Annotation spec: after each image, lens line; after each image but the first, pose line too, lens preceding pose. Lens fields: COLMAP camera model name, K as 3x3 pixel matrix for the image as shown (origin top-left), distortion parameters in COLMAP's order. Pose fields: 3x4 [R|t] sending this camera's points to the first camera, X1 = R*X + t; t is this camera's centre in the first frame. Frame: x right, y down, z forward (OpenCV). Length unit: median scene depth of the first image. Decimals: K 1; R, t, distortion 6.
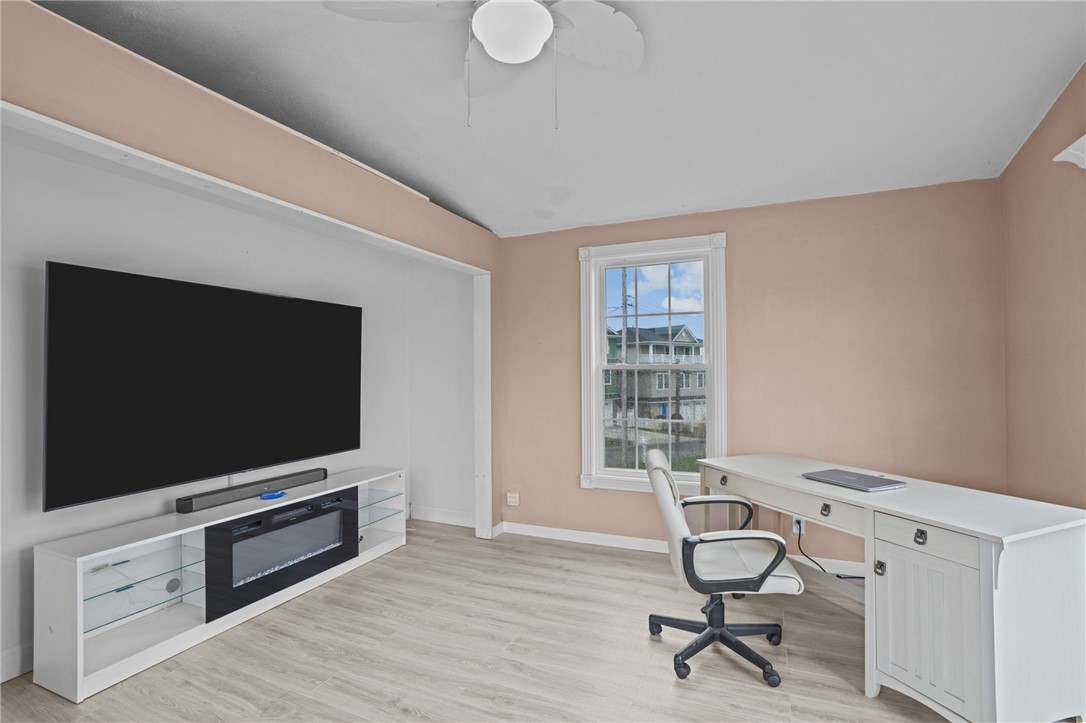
lens RADIAL K [[507.7, 0, 542.2], [0, 507.7, 370.8], [0, 0, 1]] dist [-0.066423, 0.027298]
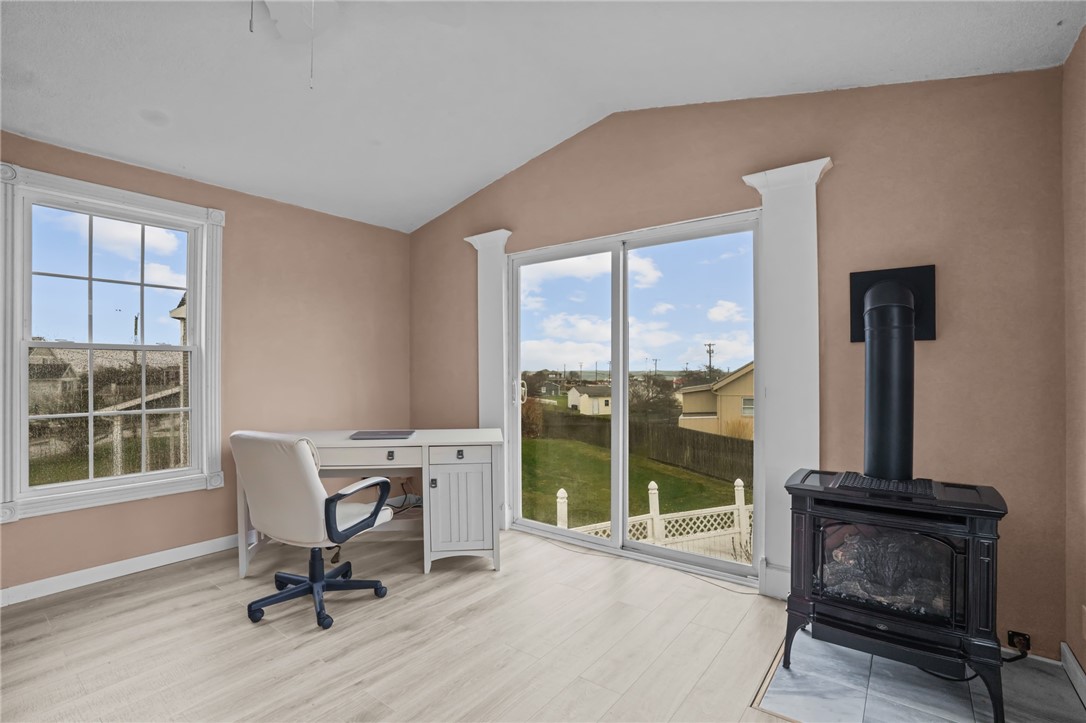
lens RADIAL K [[507.7, 0, 542.2], [0, 507.7, 370.8], [0, 0, 1]] dist [-0.066423, 0.027298]
pose [[0.237502, 0.004336, 0.971377, -0.663467], [-0.003579, 0.999987, -0.003589, 0.053581], [-0.971380, -0.002624, 0.237514, 0.276528]]
